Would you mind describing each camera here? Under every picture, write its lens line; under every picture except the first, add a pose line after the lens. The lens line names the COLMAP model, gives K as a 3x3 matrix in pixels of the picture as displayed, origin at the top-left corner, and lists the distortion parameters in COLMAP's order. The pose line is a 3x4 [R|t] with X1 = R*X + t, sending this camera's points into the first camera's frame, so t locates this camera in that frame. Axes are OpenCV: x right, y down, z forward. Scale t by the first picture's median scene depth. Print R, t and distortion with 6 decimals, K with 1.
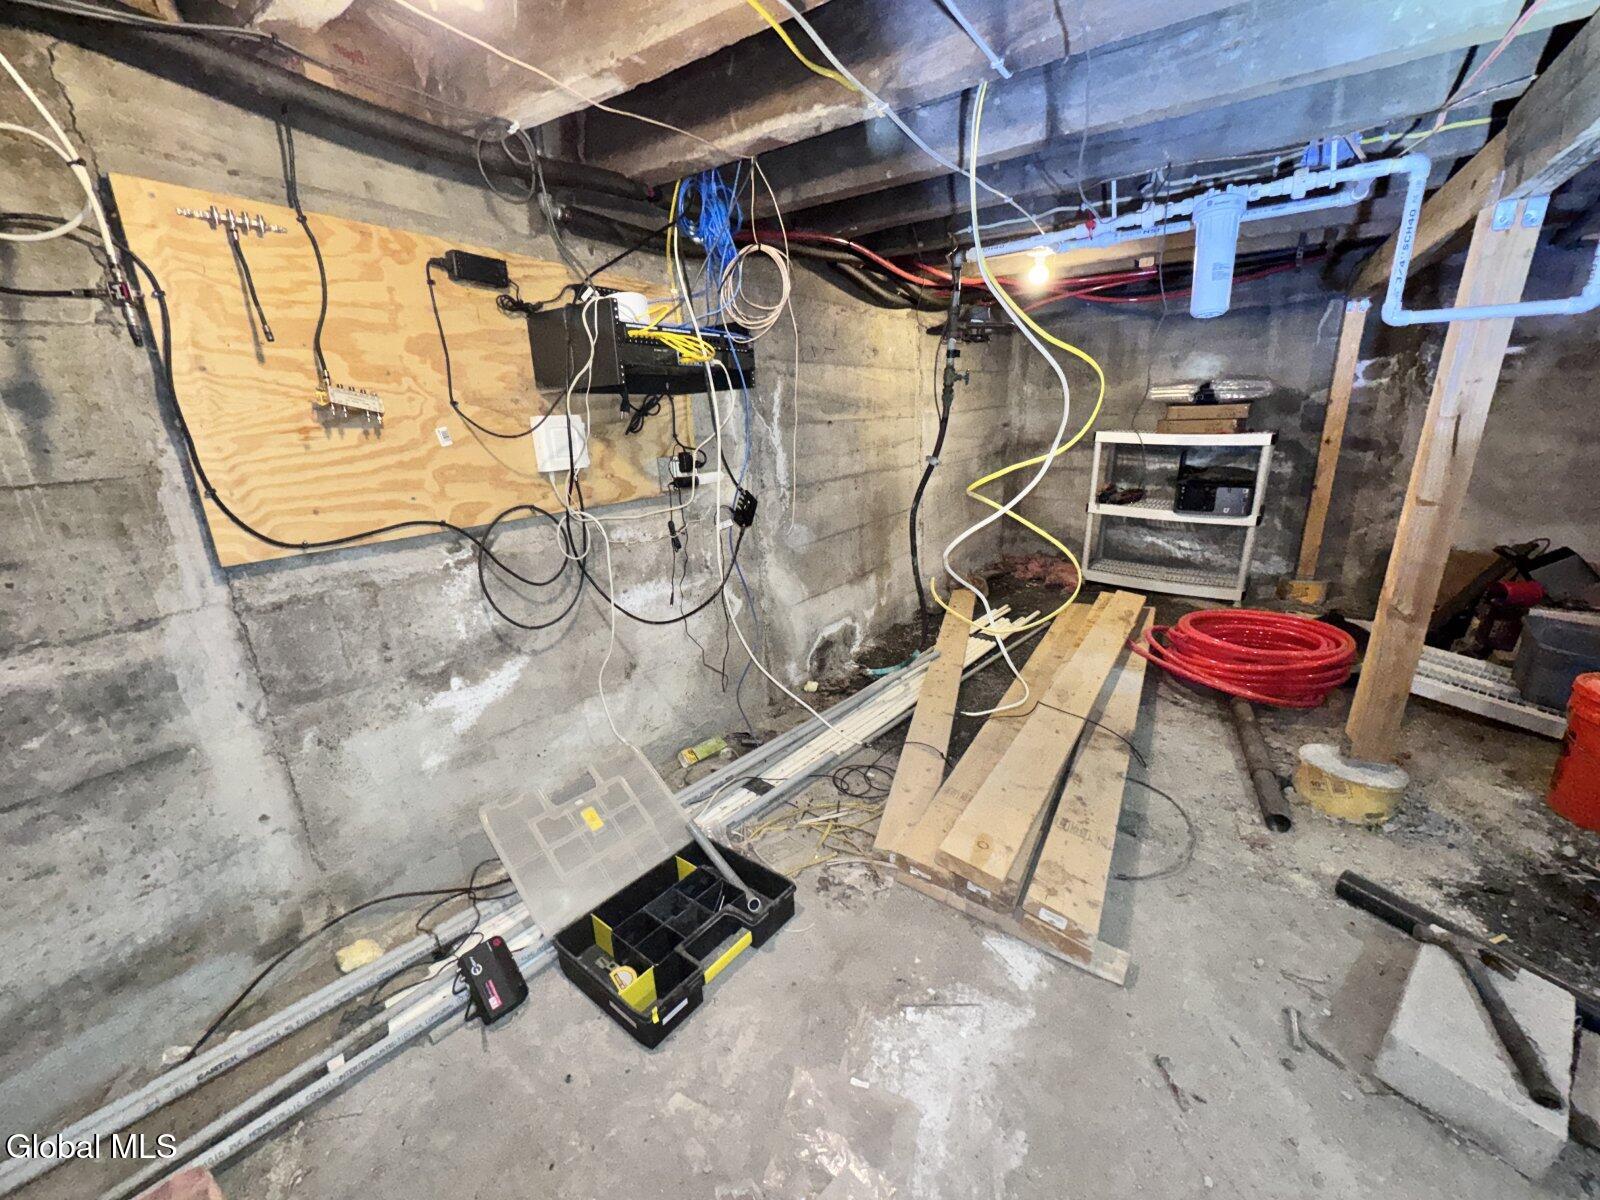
lens RADIAL K [[638.2, 0, 800.9], [0, 638.2, 597.2], [0, 0, 1]] dist [-0.000625, 0.000032]
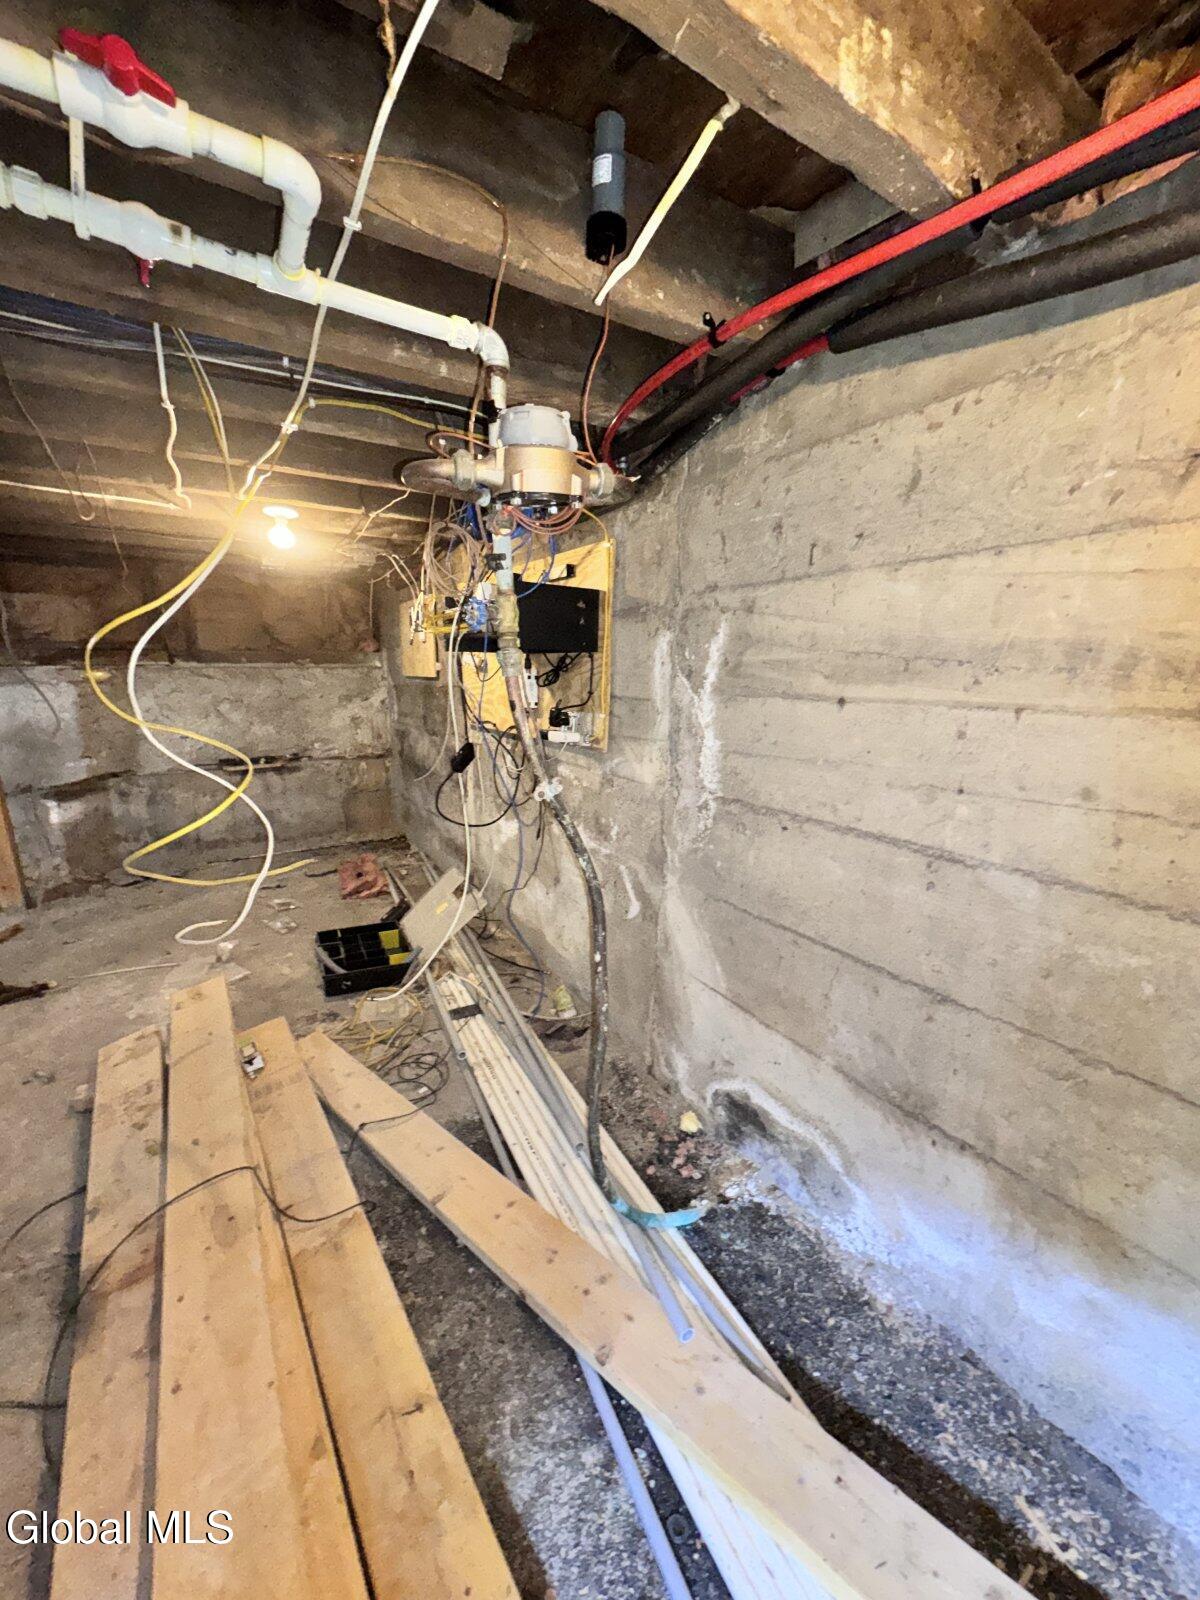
lens RADIAL K [[638.2, 0, 598.5], [0, 638.2, 804.5], [0, 0, 1]] dist [-0.000625, 0.000032]
pose [[-0.401061, 0.208399, -0.892031, 0.601102], [-0.257267, 0.908963, 0.328023, -0.354647], [0.879183, 0.361048, -0.310936, 1.157397]]
